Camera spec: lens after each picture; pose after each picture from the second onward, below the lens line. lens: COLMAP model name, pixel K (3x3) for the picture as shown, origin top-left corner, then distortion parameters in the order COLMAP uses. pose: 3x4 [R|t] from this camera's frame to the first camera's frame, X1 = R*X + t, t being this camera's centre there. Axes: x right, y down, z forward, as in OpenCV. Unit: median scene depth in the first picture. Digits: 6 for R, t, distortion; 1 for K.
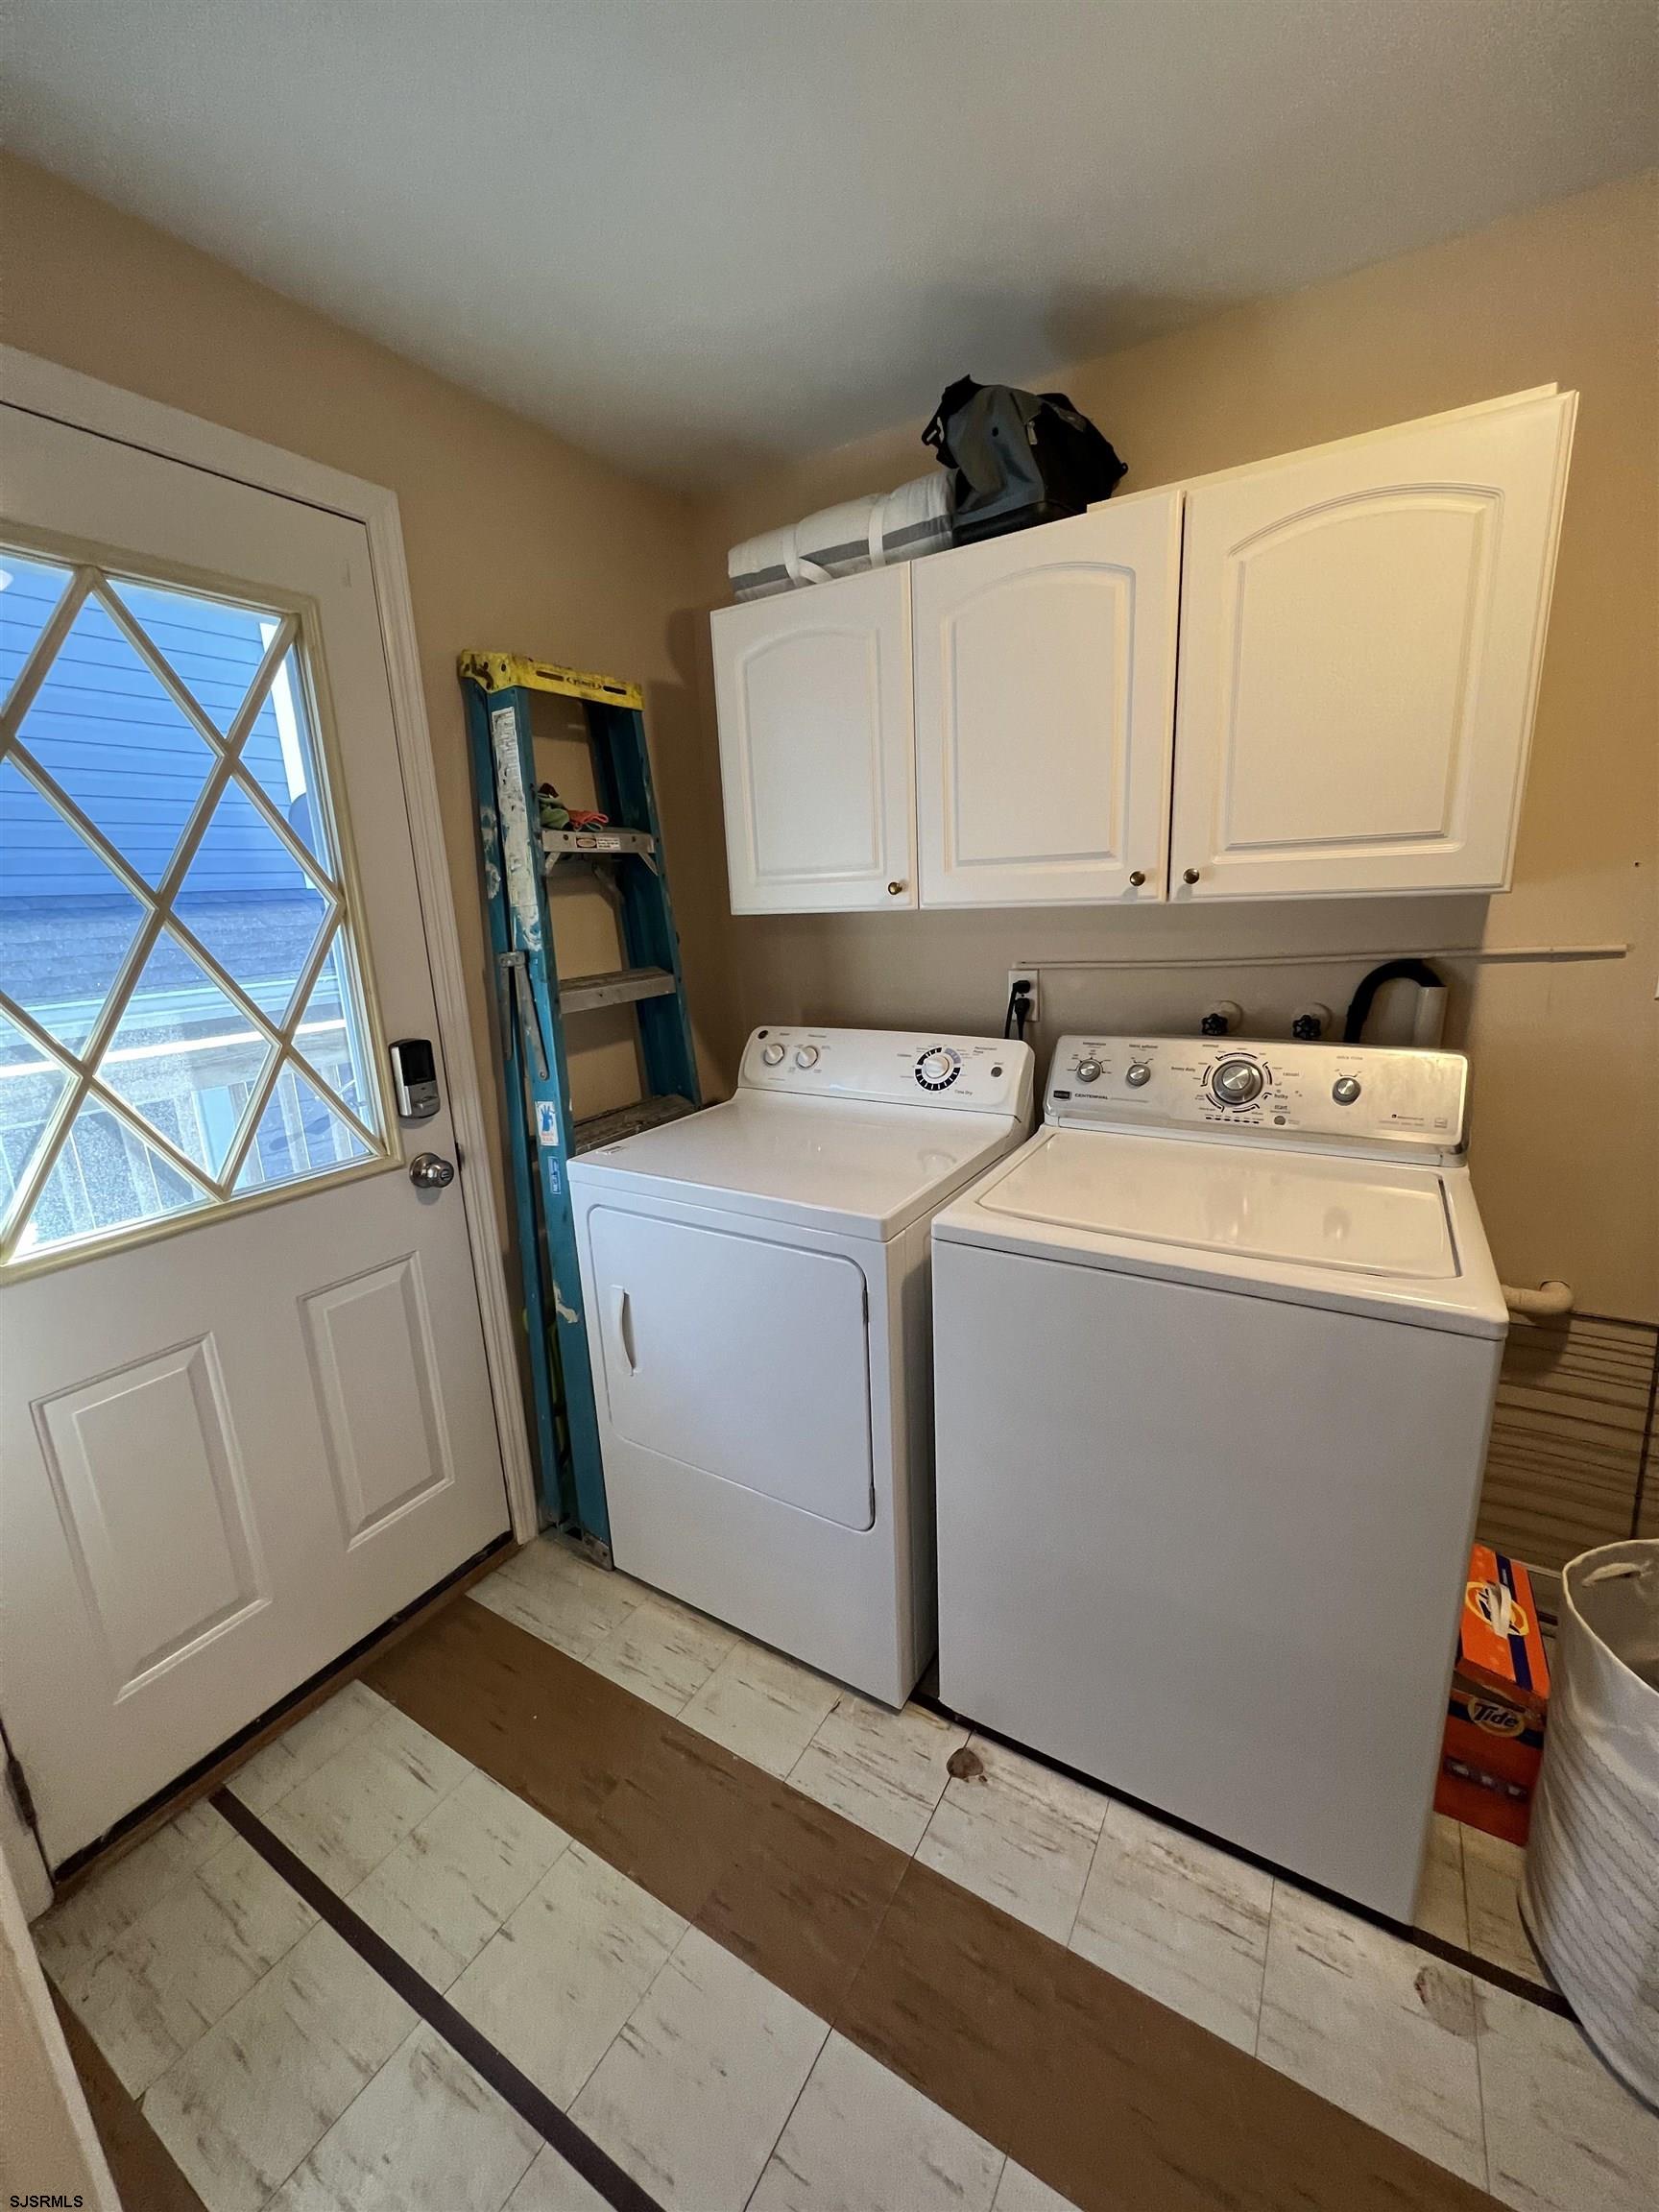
lens RADIAL K [[882.9, 0, 829.5], [0, 882.9, 1106.0], [0, 0, 1]] dist [-0.003337, -0.000370]
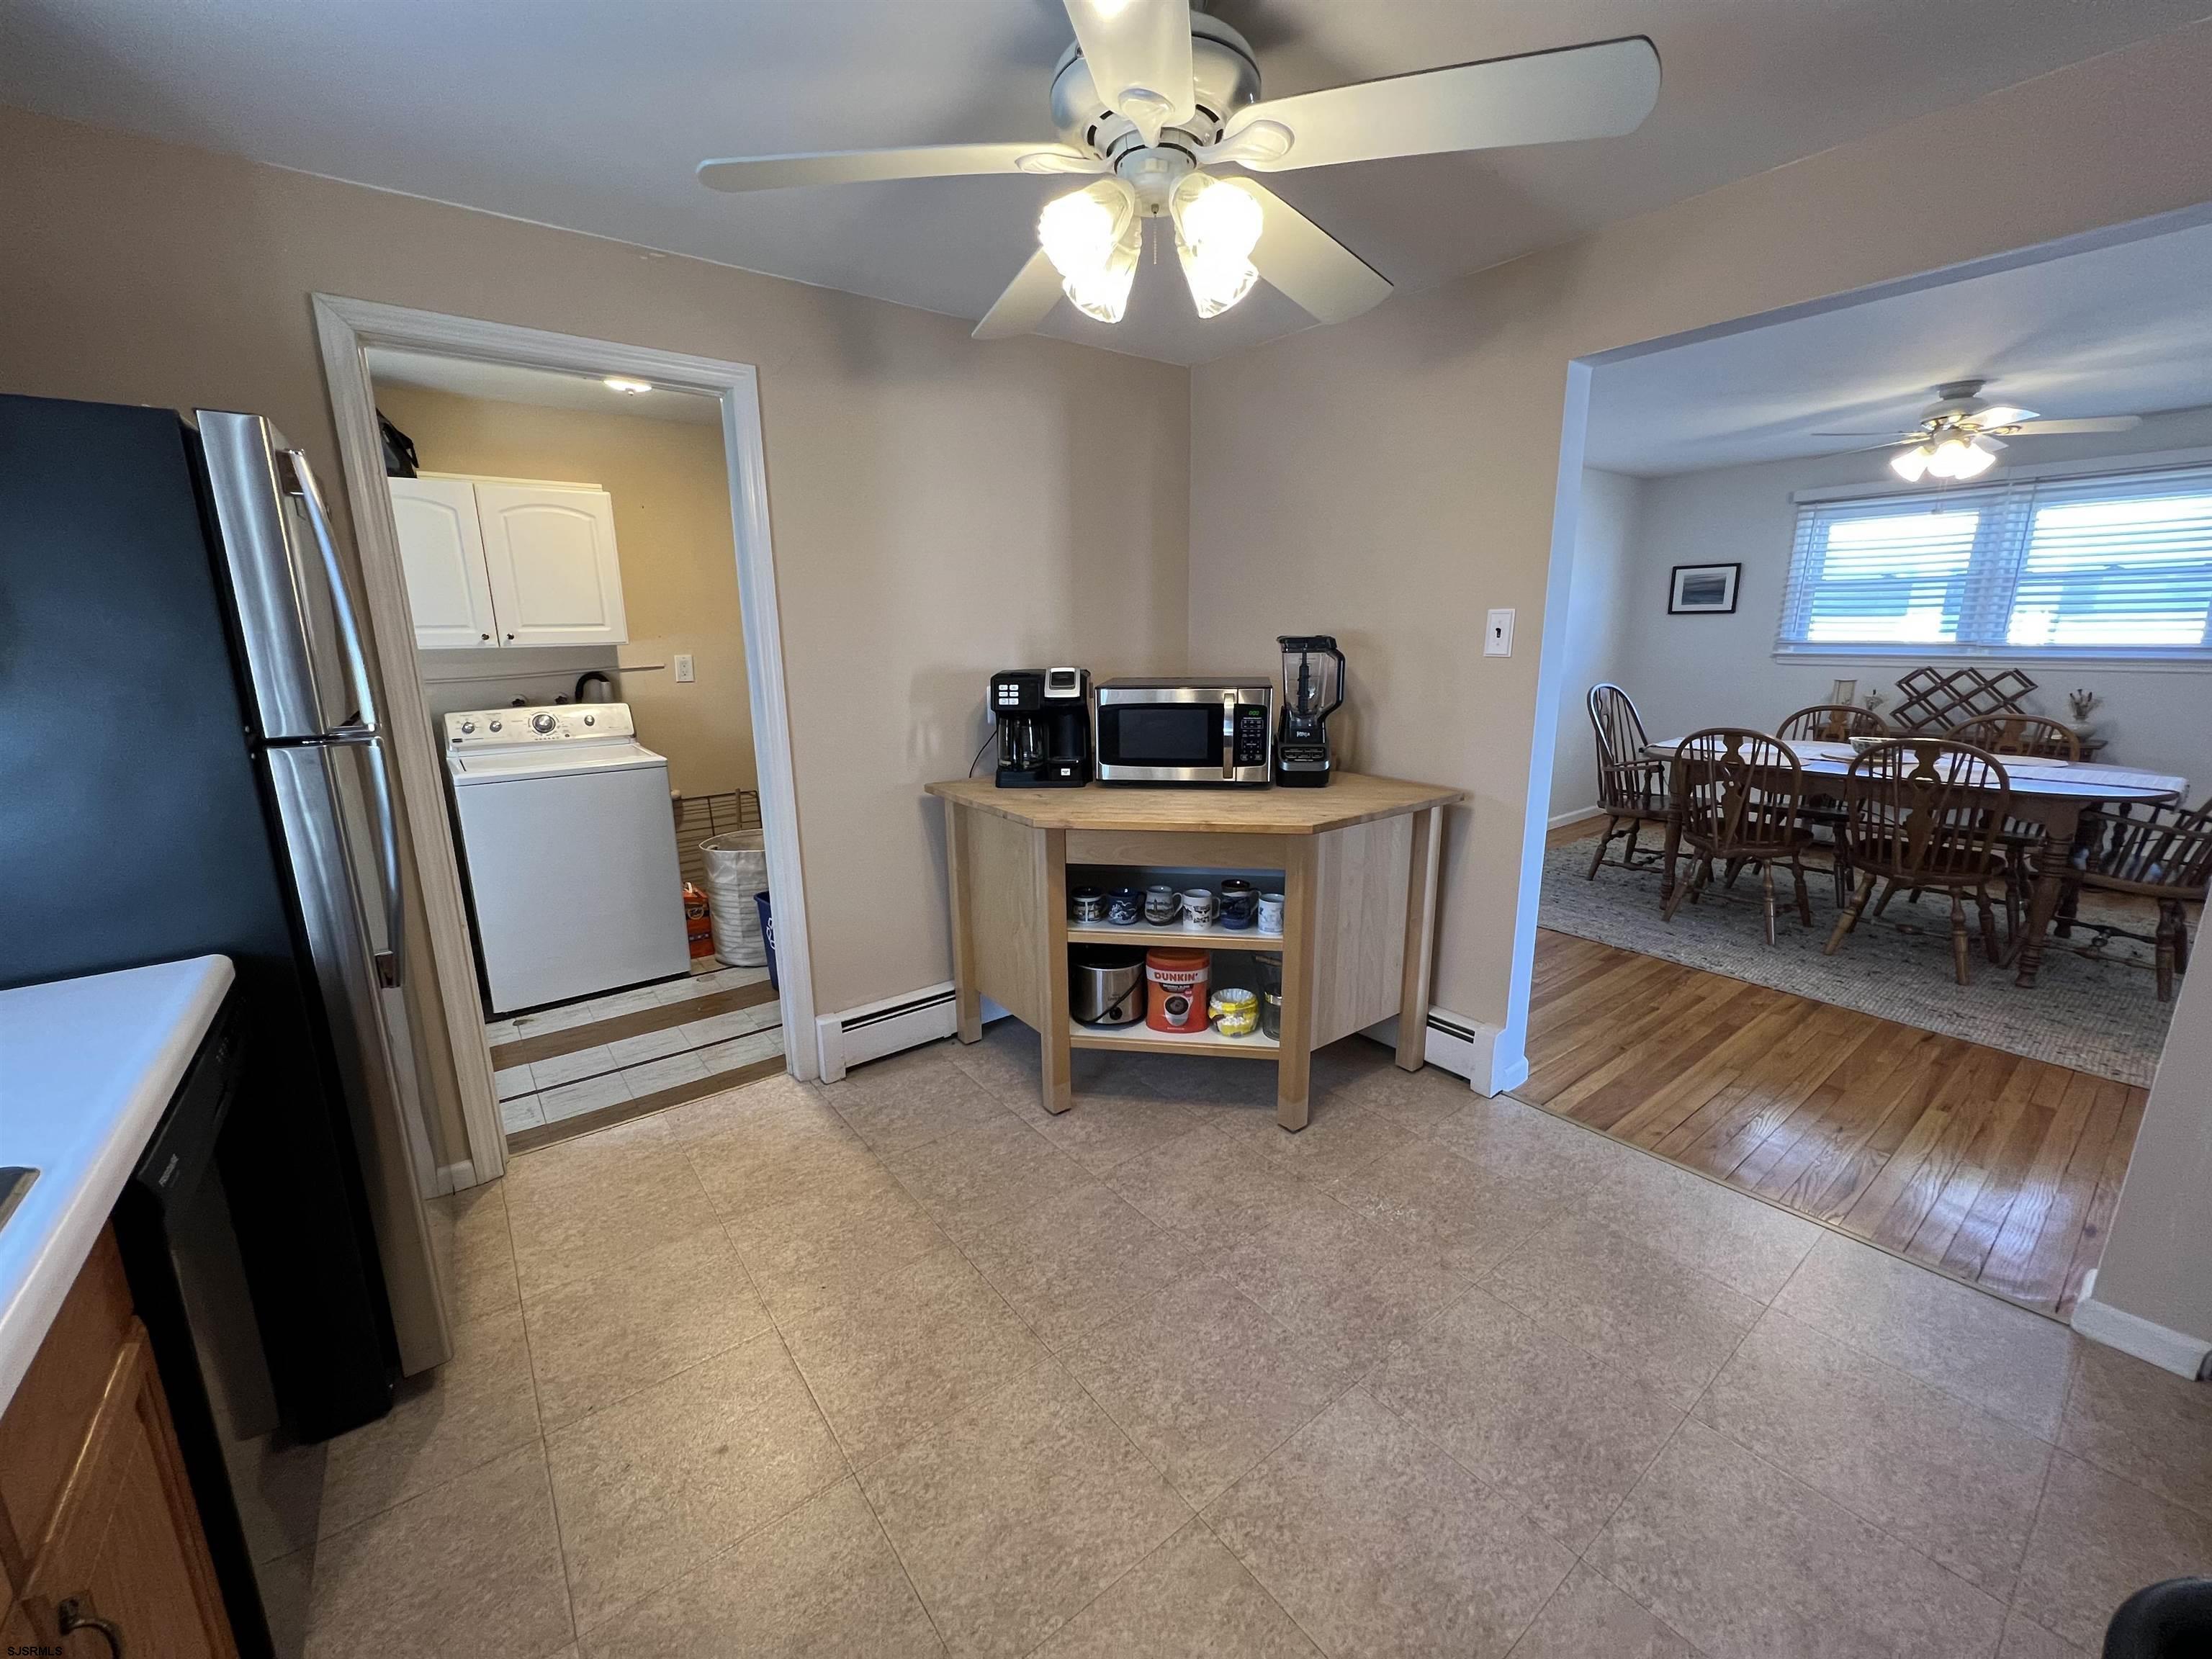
lens RADIAL K [[882.9, 0, 1099.4], [0, 882.9, 824.8], [0, 0, 1]] dist [-0.003337, -0.000370]
pose [[0.358582, -0.167317, 0.918381, -1.114138], [0.218566, 0.971508, 0.091657, 0.316710], [-0.907551, 0.167860, 0.384935, -1.112402]]
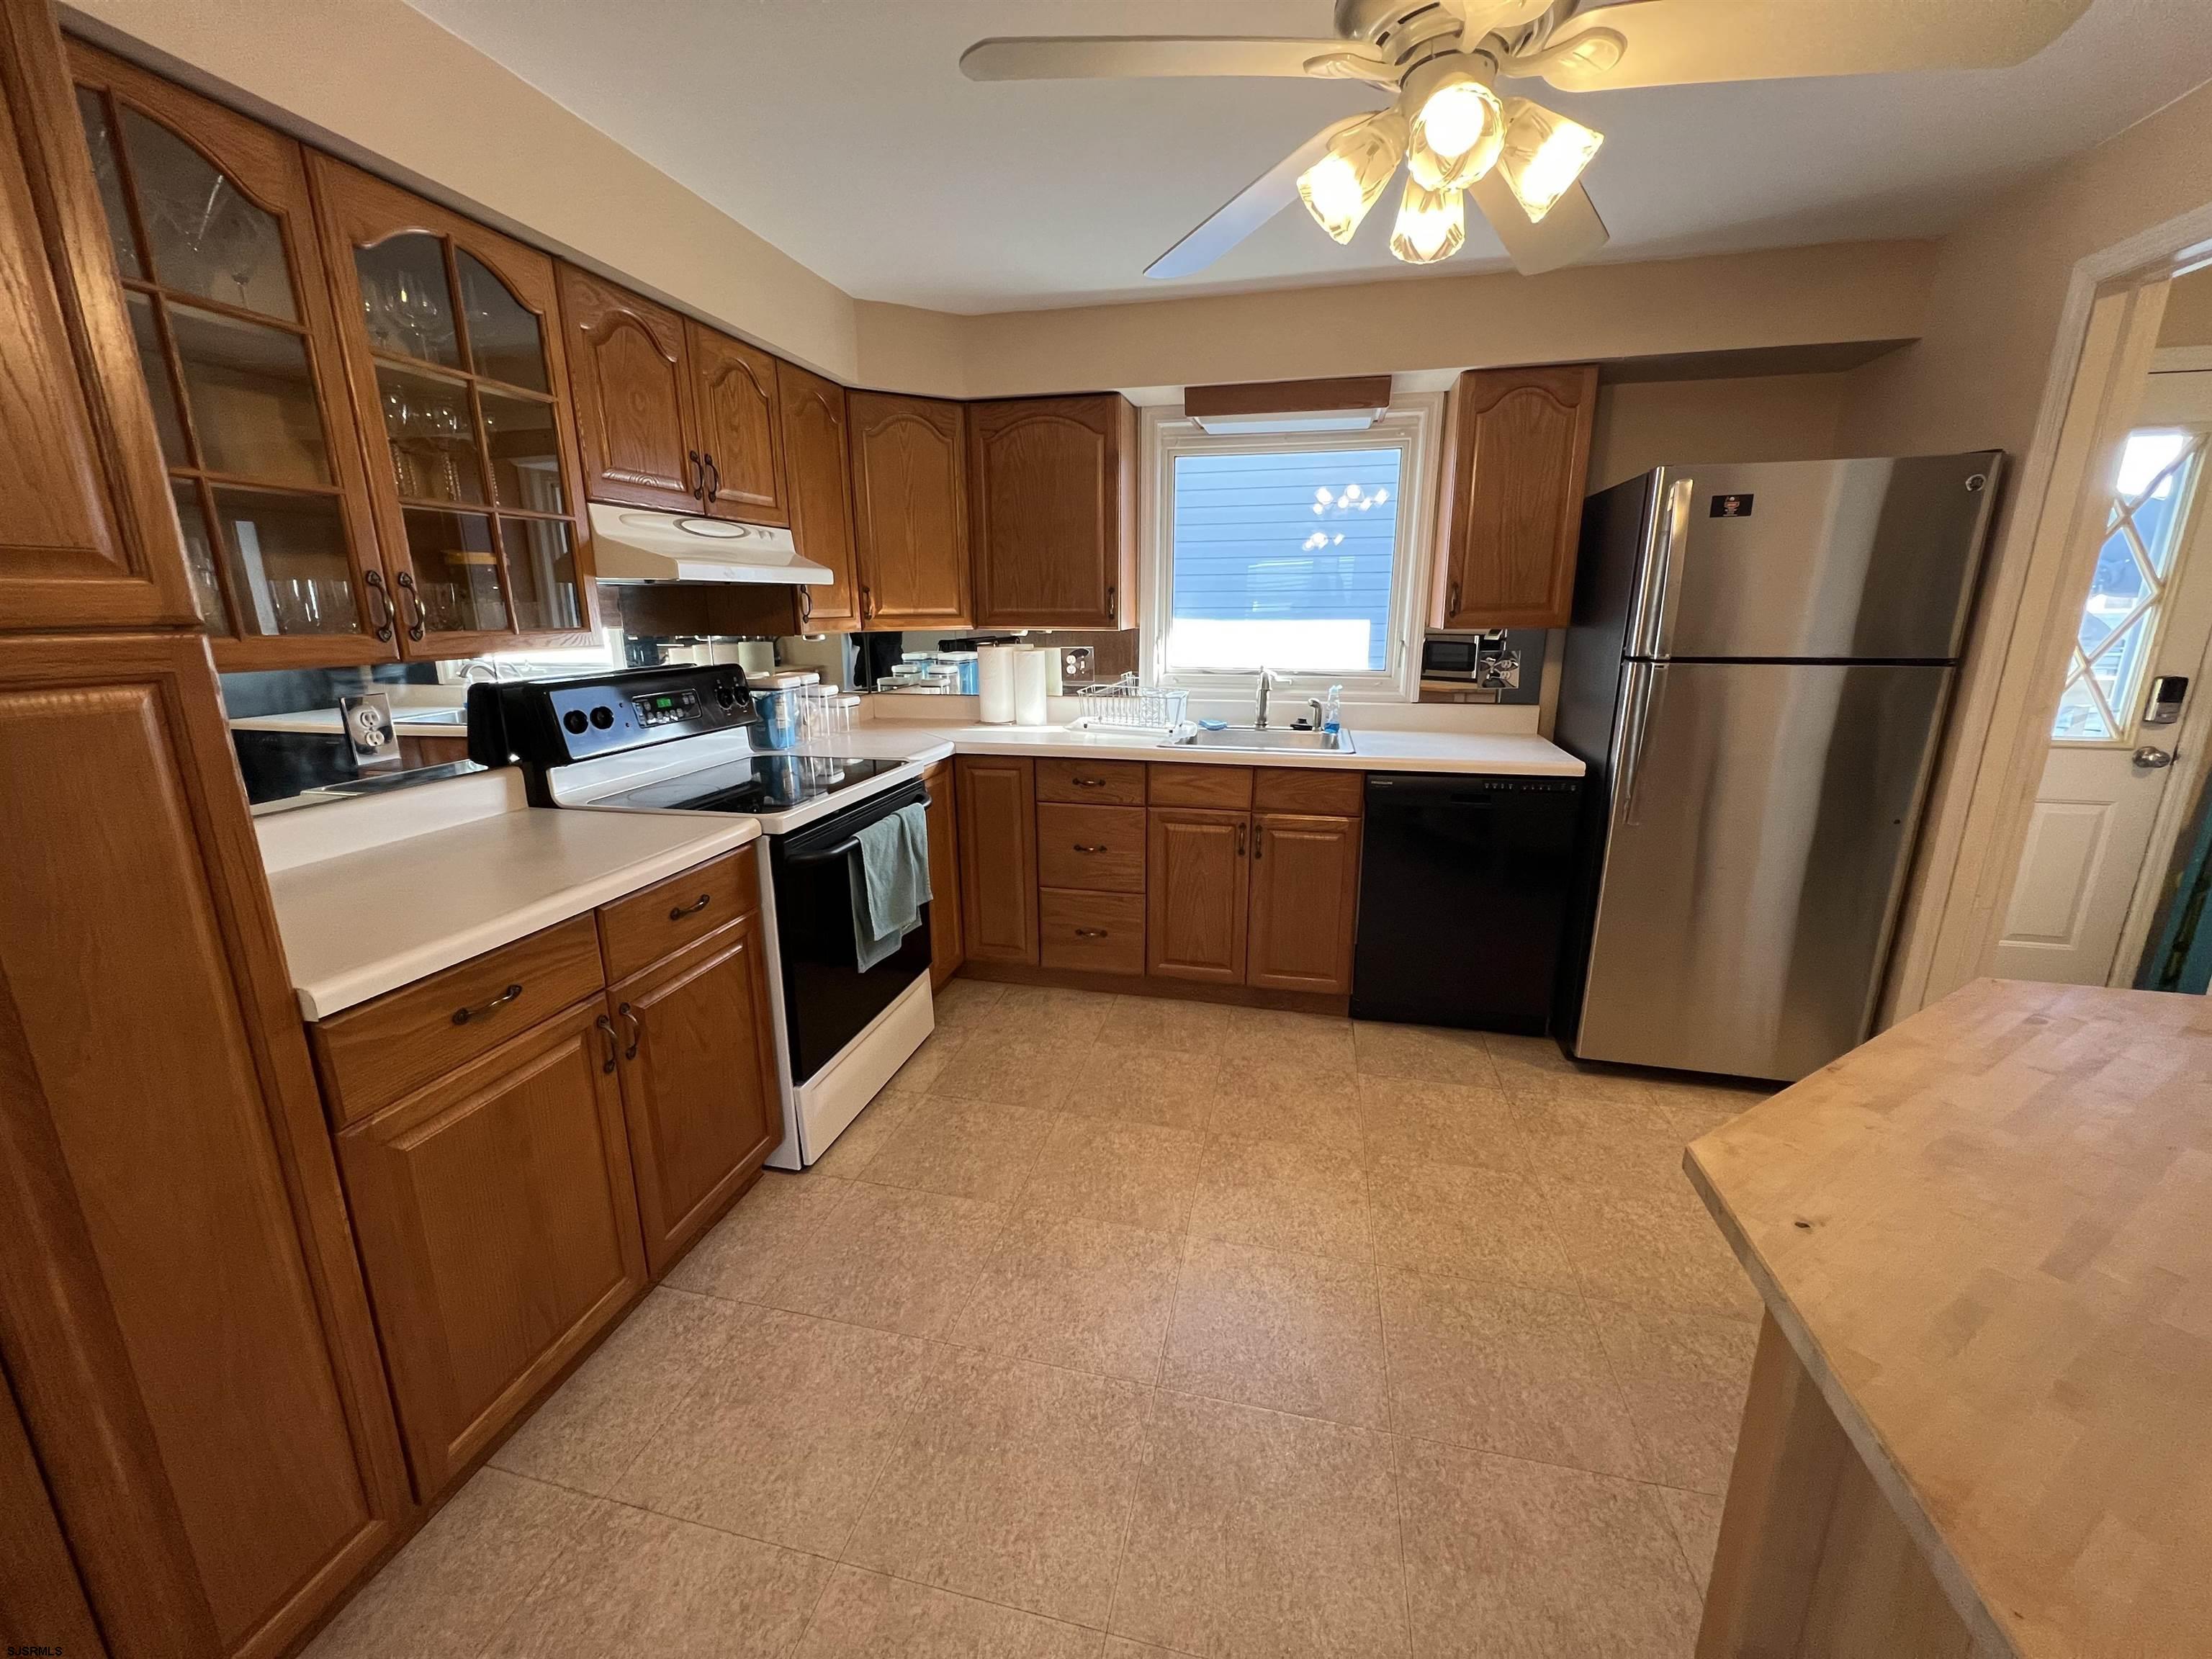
lens RADIAL K [[882.9, 0, 1099.4], [0, 882.9, 824.8], [0, 0, 1]] dist [-0.003337, -0.000370]
pose [[0.313961, 0.269288, -0.910447, 0.457623], [-0.232106, 0.951607, 0.201422, 0.317777], [0.920628, 0.148082, 0.361271, -1.377968]]
